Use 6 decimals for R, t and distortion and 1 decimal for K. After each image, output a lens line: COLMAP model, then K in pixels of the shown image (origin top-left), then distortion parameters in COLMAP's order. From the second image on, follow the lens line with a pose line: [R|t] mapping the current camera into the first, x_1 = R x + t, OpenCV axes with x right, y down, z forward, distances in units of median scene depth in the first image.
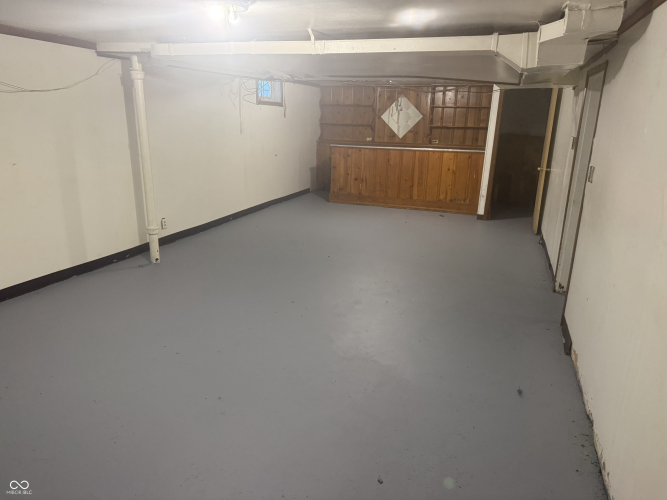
lens RADIAL K [[466.7, 0, 333.5], [0, 466.7, 250.0], [0, 0, 1]] dist [0.074186, -0.103729]
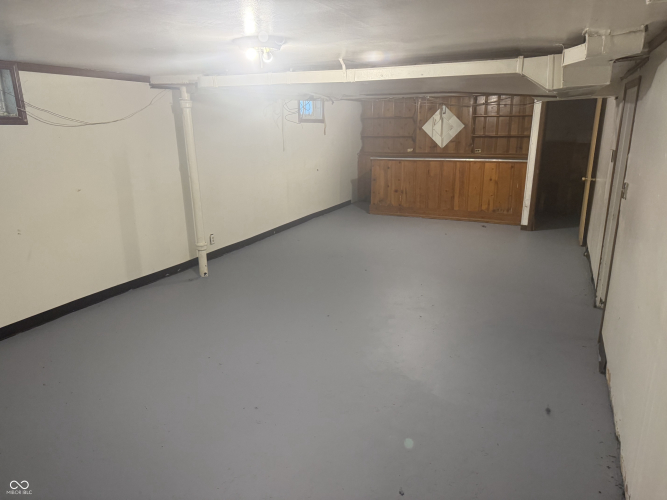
lens RADIAL K [[466.7, 0, 333.5], [0, 466.7, 250.0], [0, 0, 1]] dist [0.074186, -0.103729]
pose [[0.994363, -0.006177, -0.105851, 0.028696], [0.005069, 0.999930, -0.010730, -0.020047], [0.105910, 0.010133, 0.994324, -0.031074]]
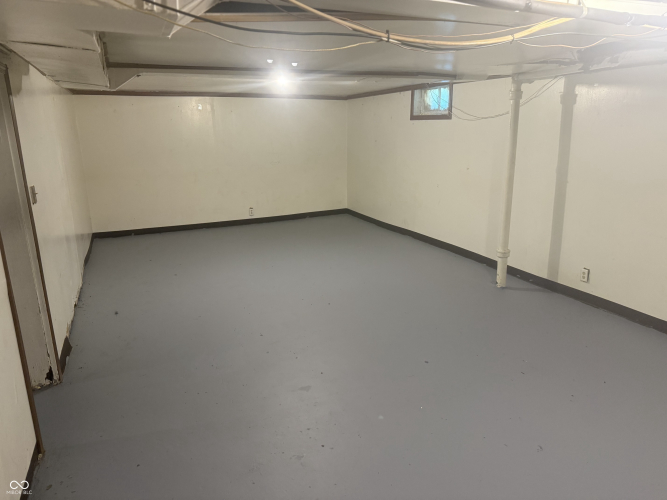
lens RADIAL K [[466.7, 0, 333.5], [0, 466.7, 250.0], [0, 0, 1]] dist [0.074186, -0.103729]
pose [[-0.722269, 0.164283, -0.671817, 0.511025], [-0.191936, 0.885610, 0.422913, -0.385631], [0.664445, 0.434403, -0.608117, 1.336761]]
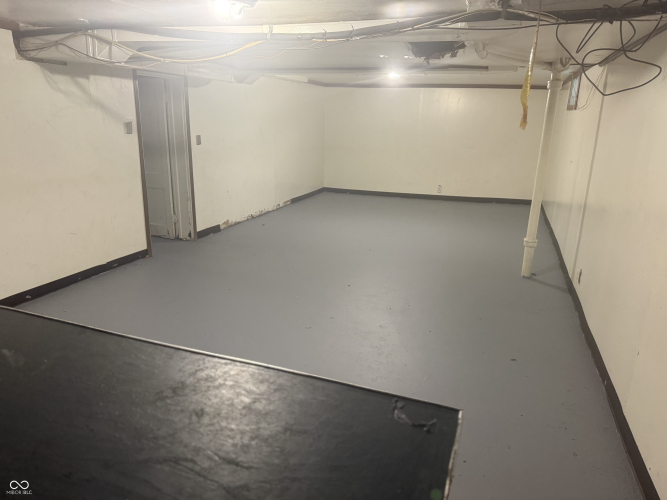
lens RADIAL K [[466.7, 0, 333.5], [0, 466.7, 250.0], [0, 0, 1]] dist [0.074186, -0.103729]
pose [[-0.998873, -0.045720, -0.012708, 0.002400], [-0.045561, 0.849115, 0.526239, -0.520487], [-0.013269, 0.526225, -0.850242, 1.840284]]
